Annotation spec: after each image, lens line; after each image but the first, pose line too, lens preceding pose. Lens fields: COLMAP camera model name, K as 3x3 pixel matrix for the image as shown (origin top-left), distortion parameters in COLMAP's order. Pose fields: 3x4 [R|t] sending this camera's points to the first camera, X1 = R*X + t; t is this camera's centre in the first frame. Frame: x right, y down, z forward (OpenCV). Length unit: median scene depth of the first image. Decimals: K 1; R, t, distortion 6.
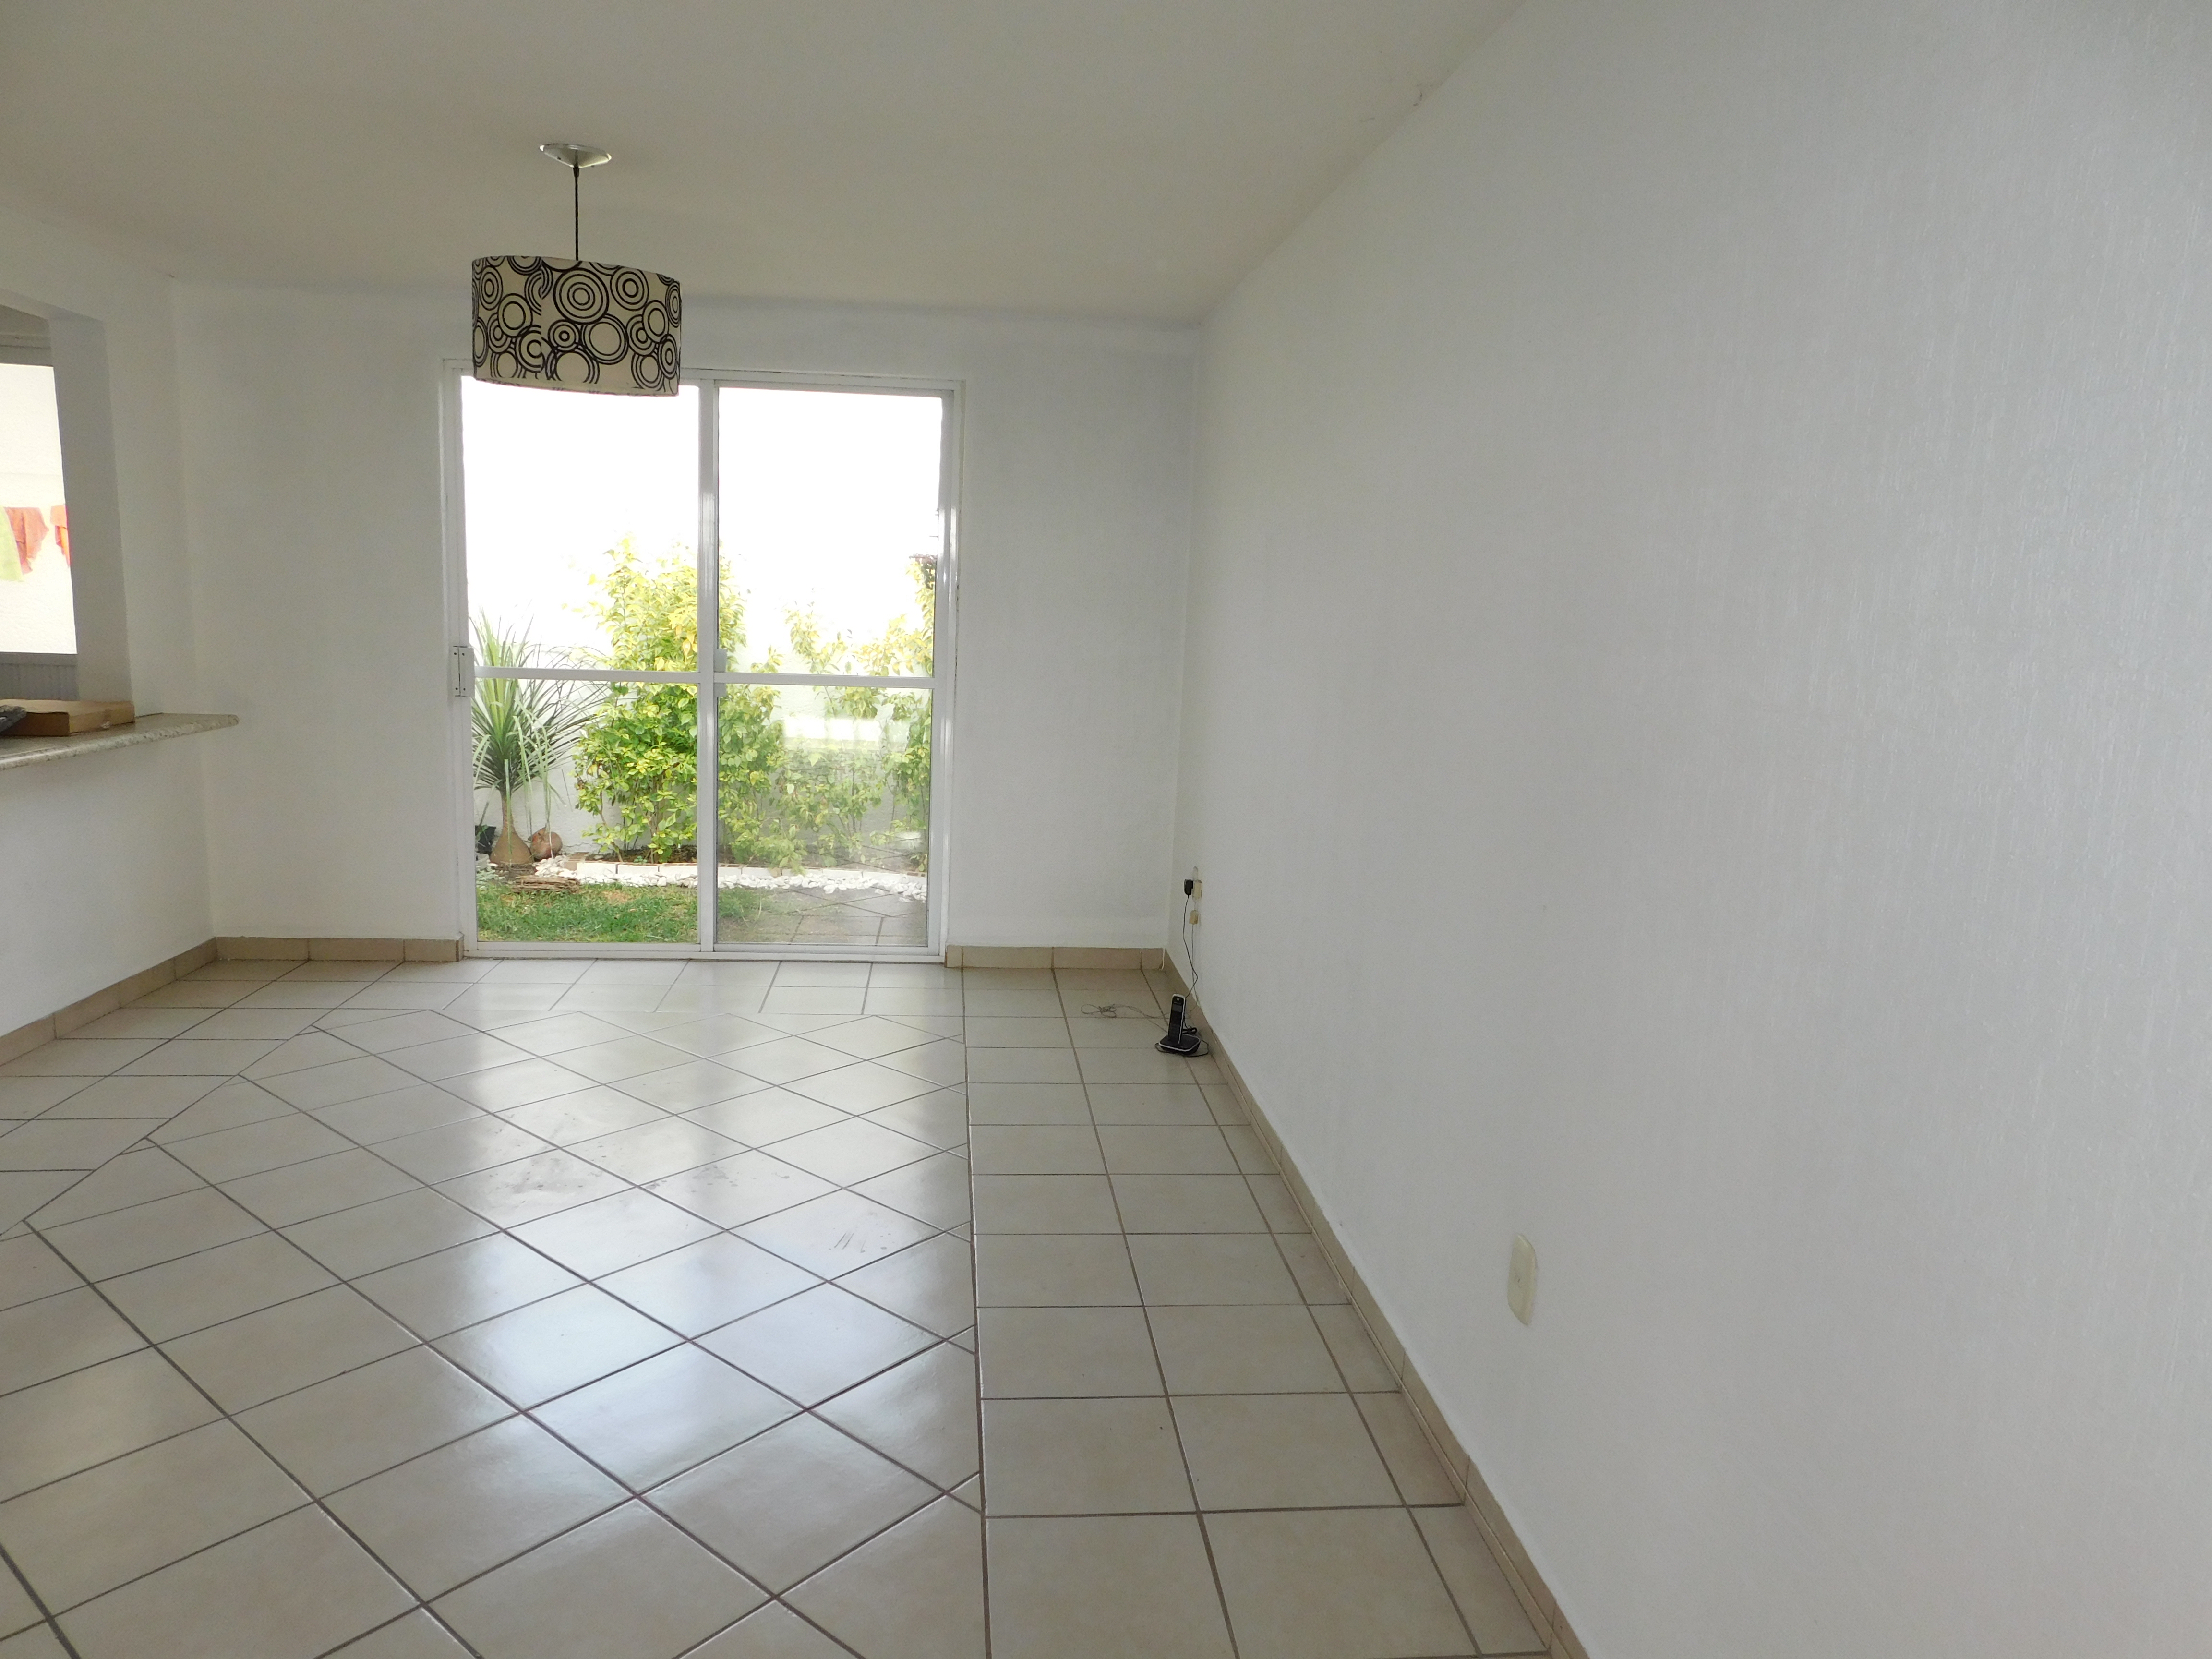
lens RADIAL K [[1473.9, 0, 1098.6], [0, 1473.9, 829.9], [0, 0, 1]] dist [-0.053821, 0.050251]
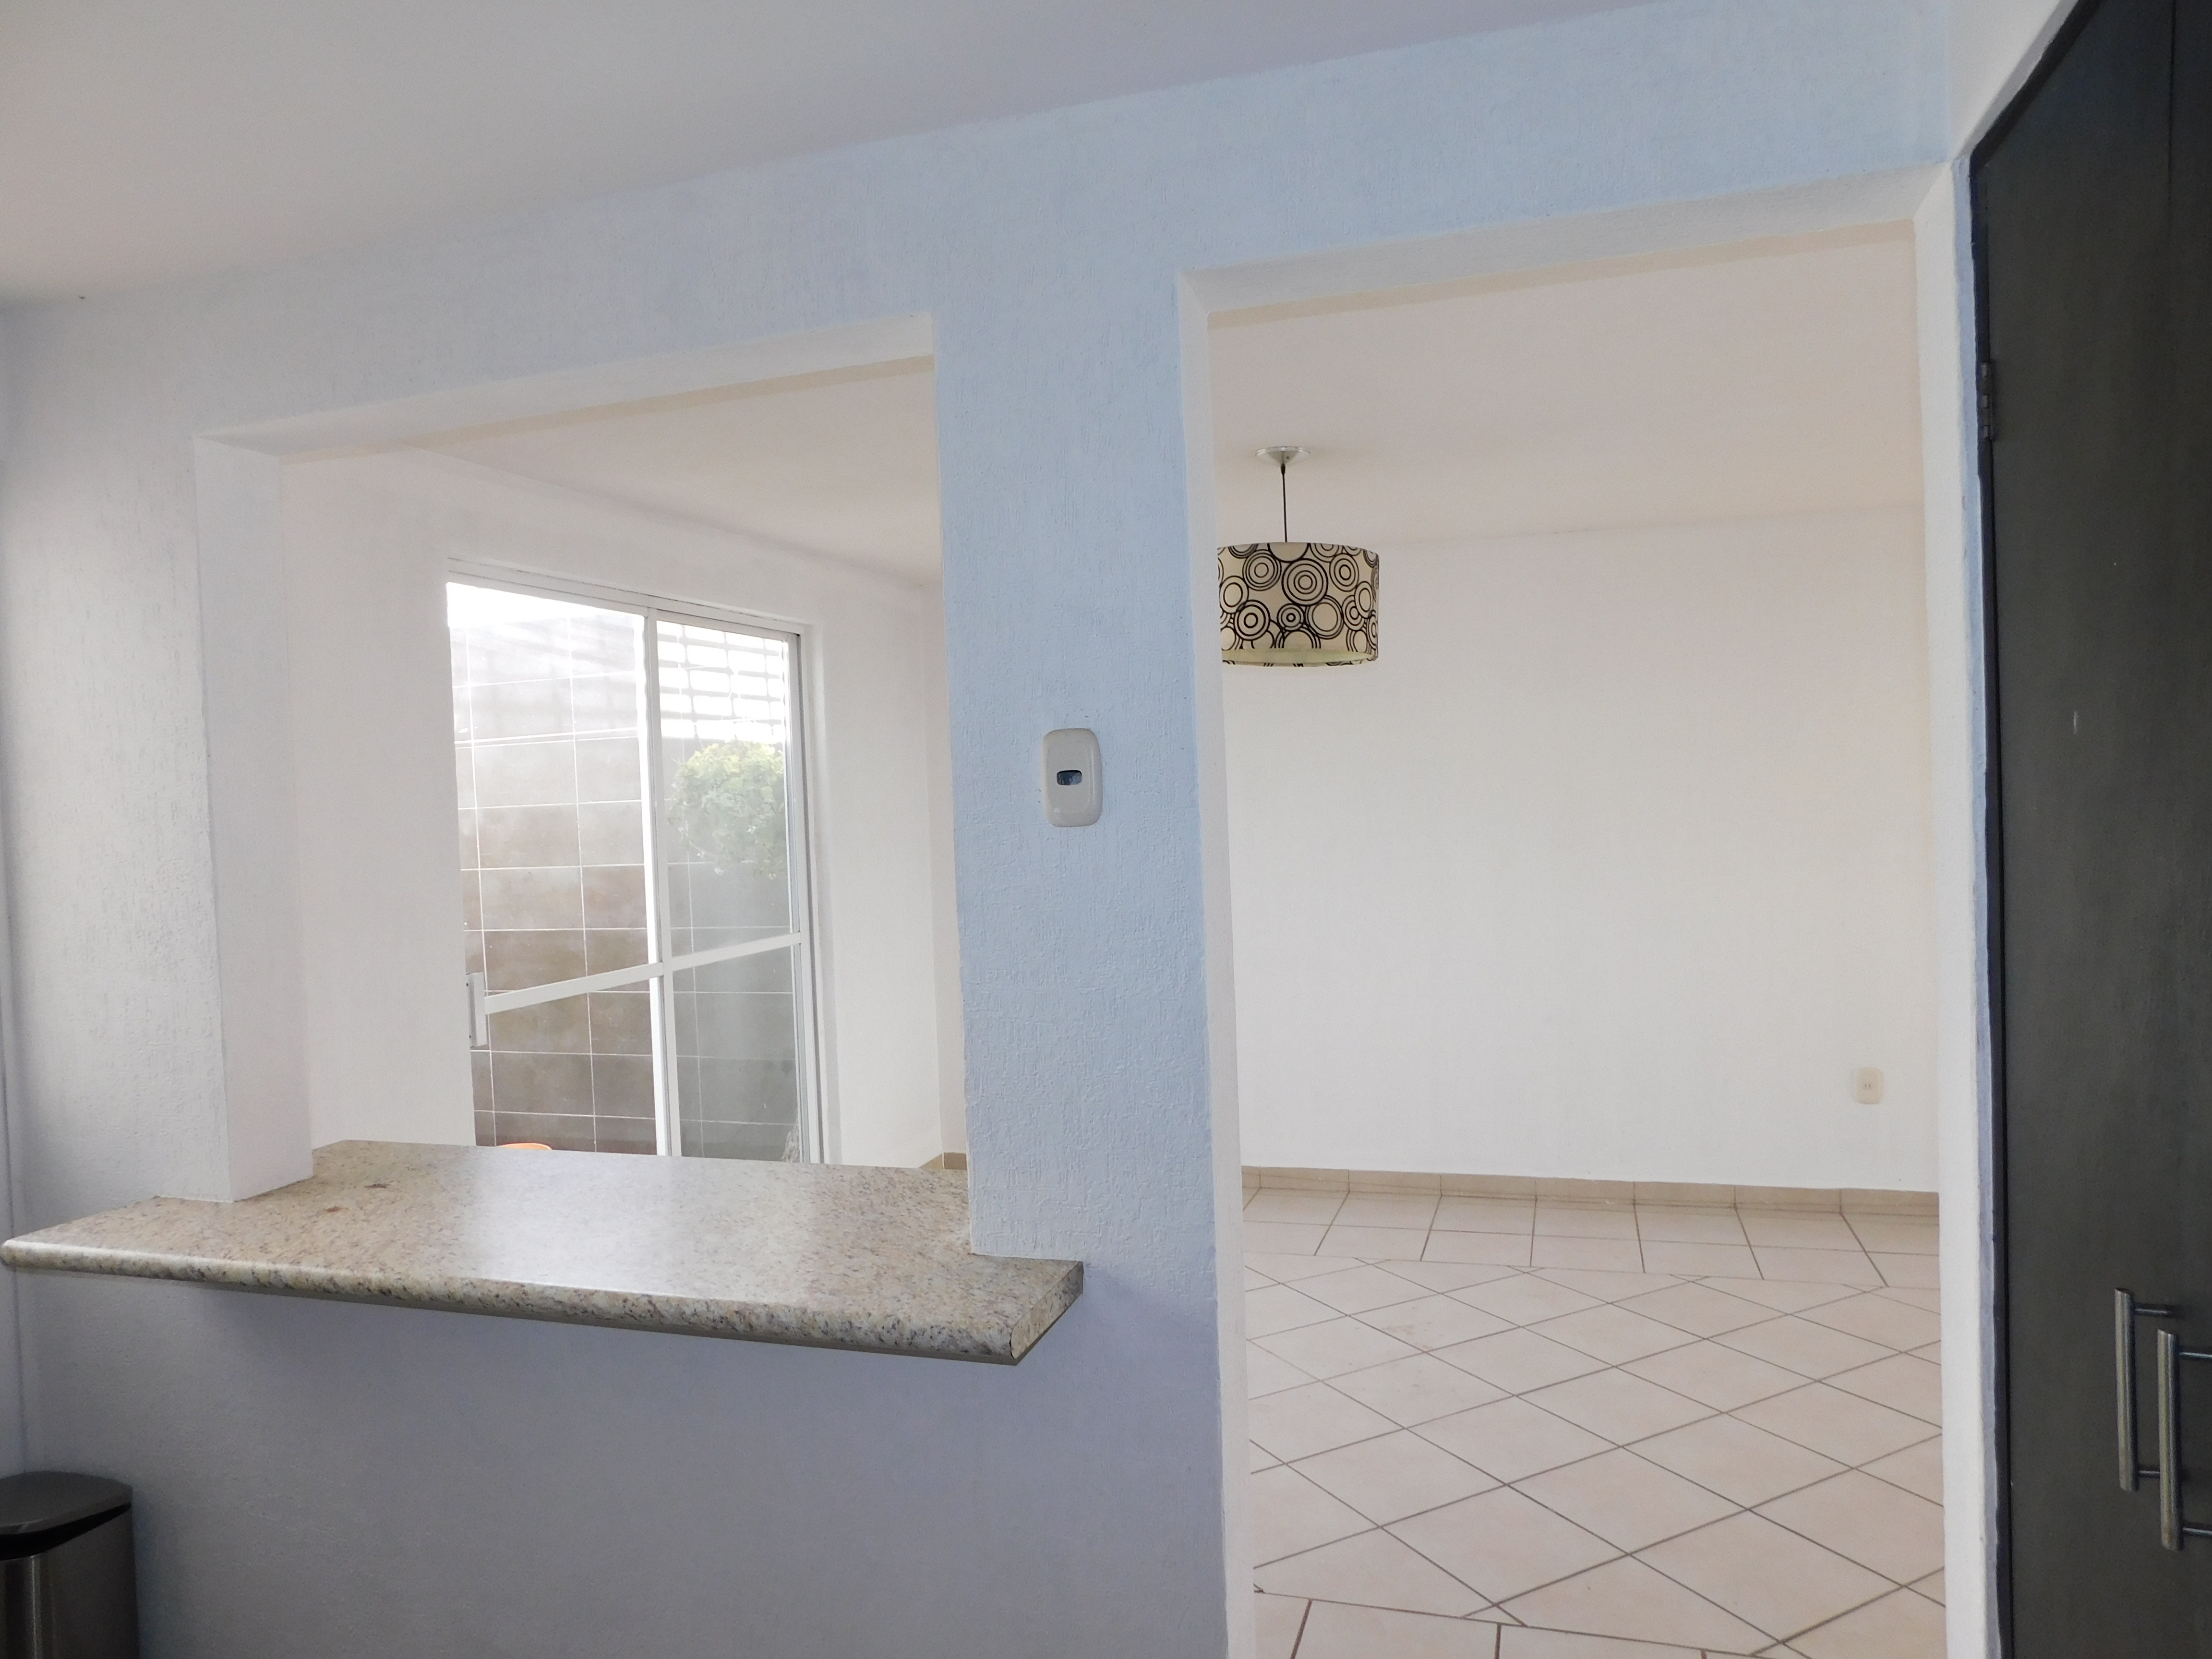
lens RADIAL K [[1474.8, 0, 1106.0], [0, 1474.8, 829.5], [0, 0, 1]] dist [-0.043816, 0.054194]
pose [[0.383931, -0.076360, 0.920199, -0.972244], [0.202560, 0.979265, -0.003252, -0.135428], [-0.900870, 0.187644, 0.391438, 0.482901]]
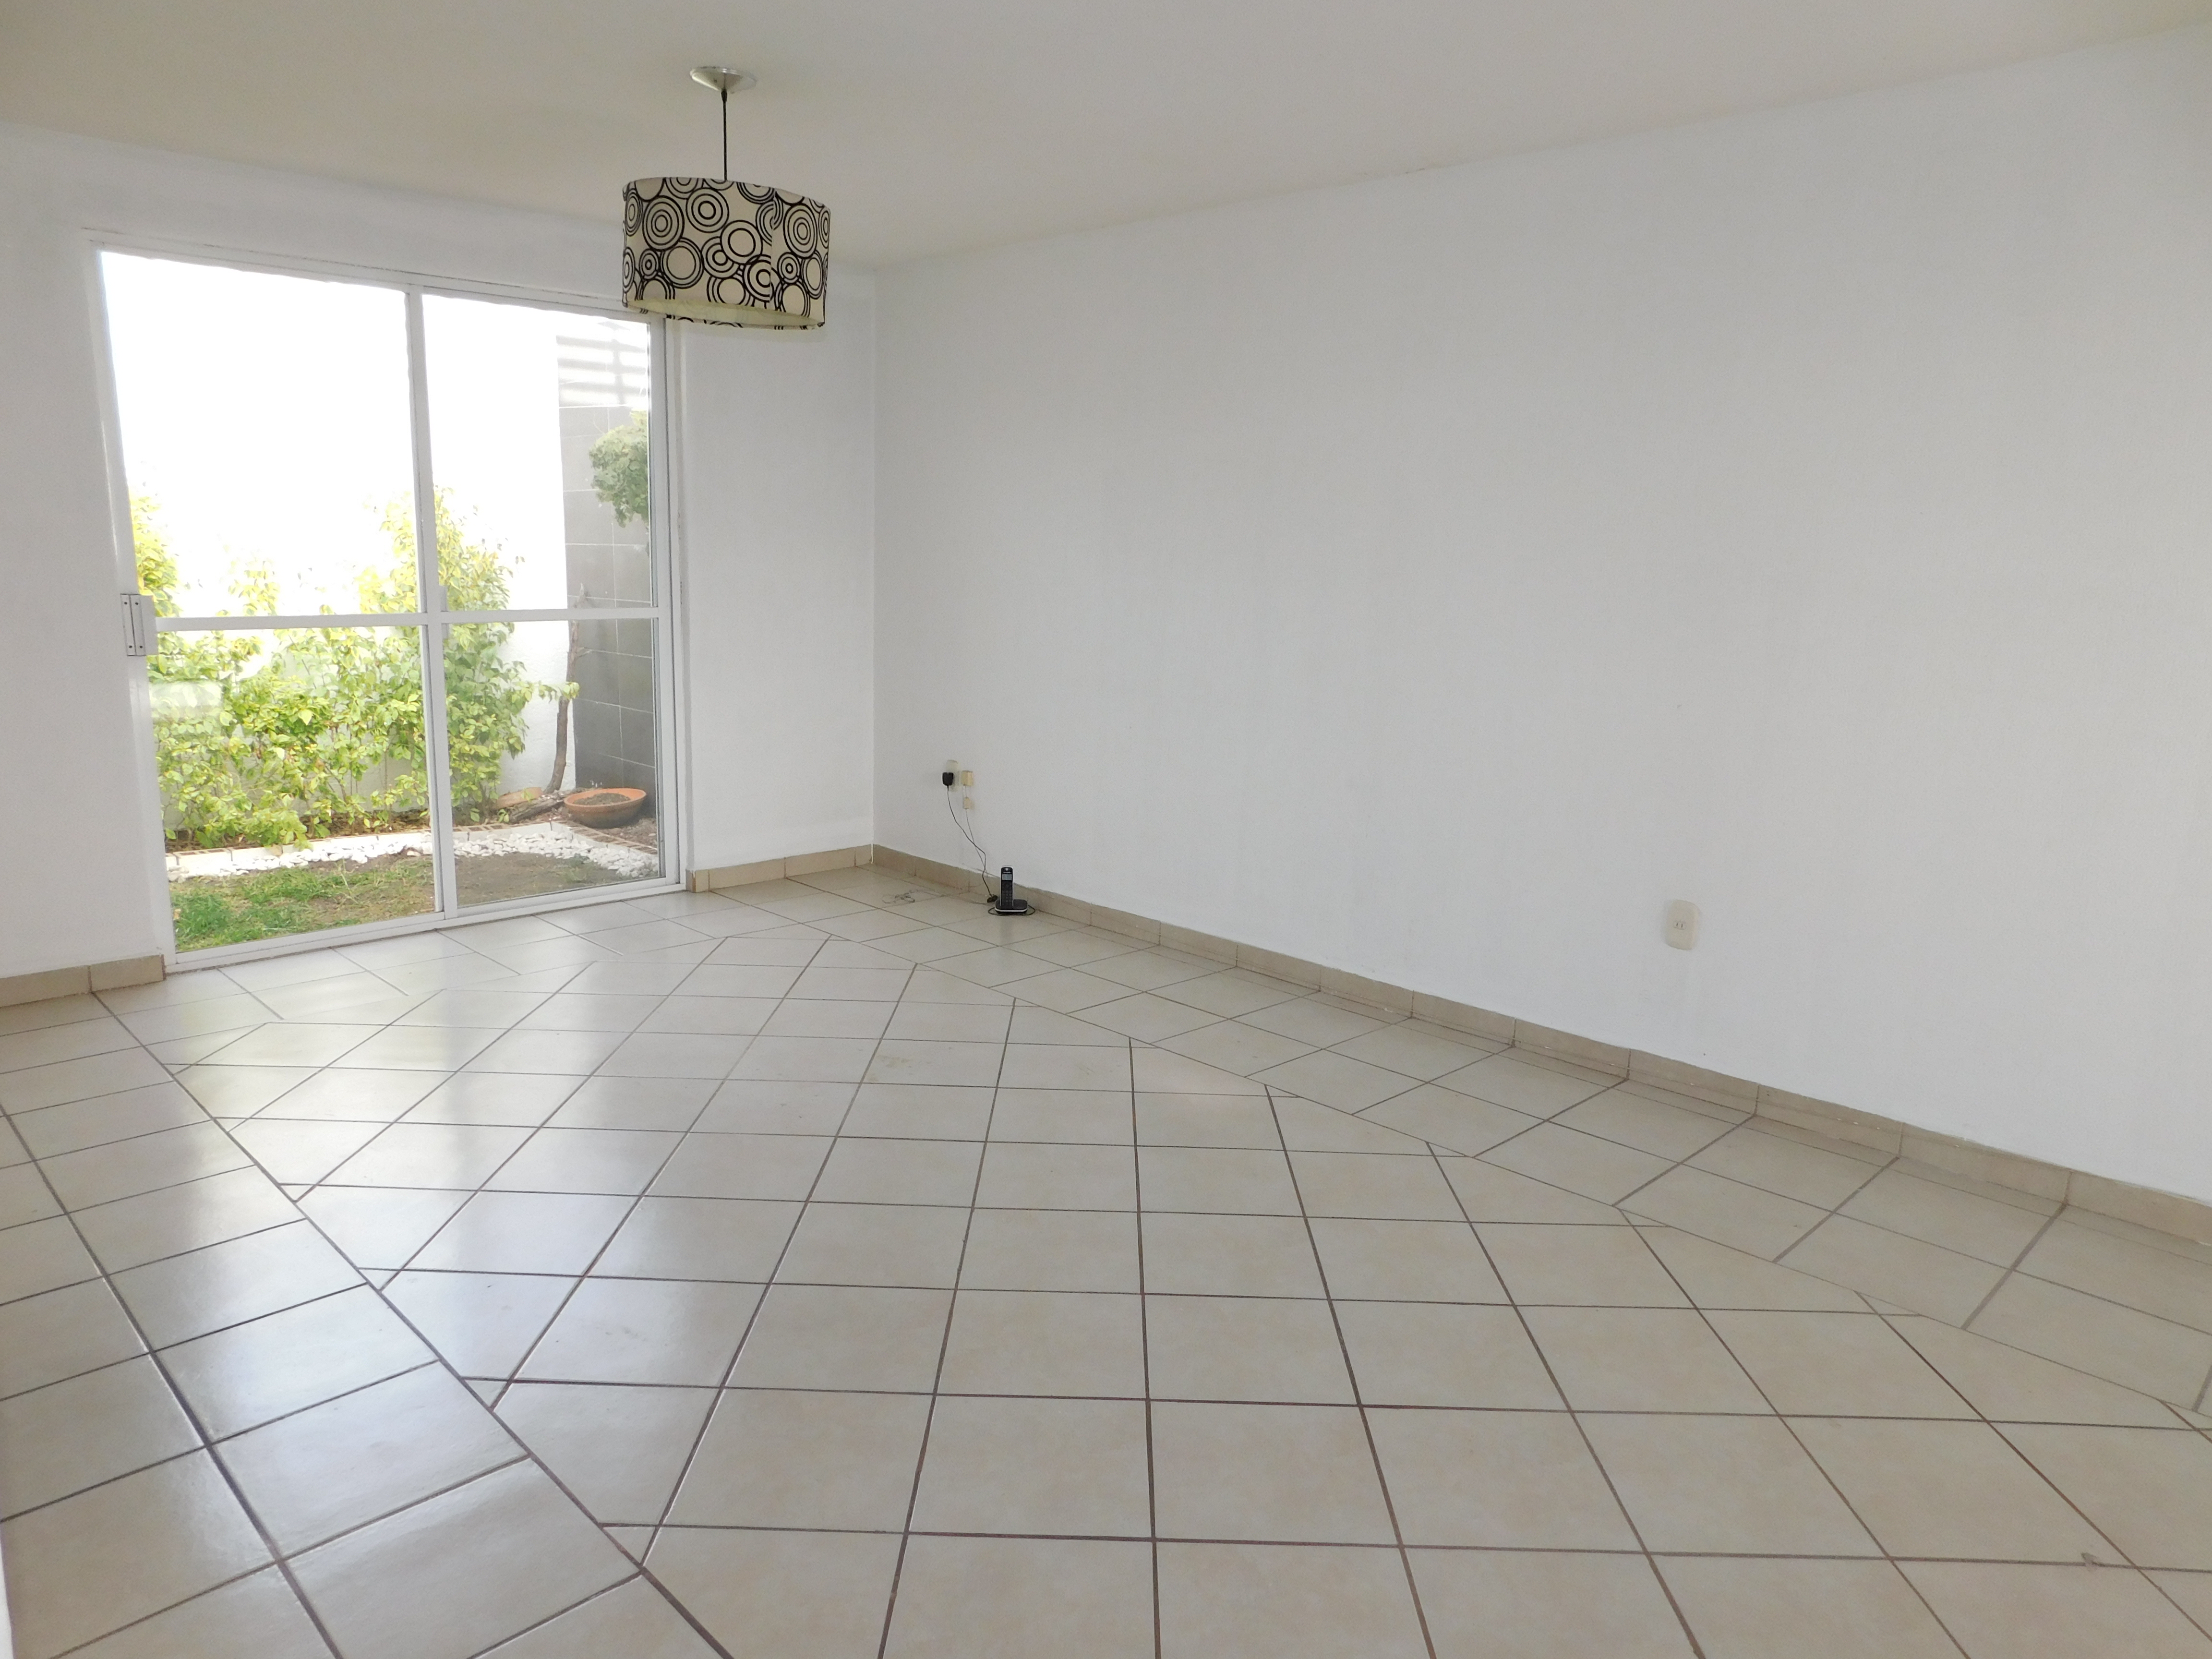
lens RADIAL K [[1473.9, 0, 1098.6], [0, 1473.9, 829.9], [0, 0, 1]] dist [-0.053821, 0.050251]
pose [[0.775514, -0.138863, 0.615869, -0.557387], [0.108003, 0.990311, 0.087291, -0.008835], [-0.622023, -0.001180, 0.782998, 0.038183]]
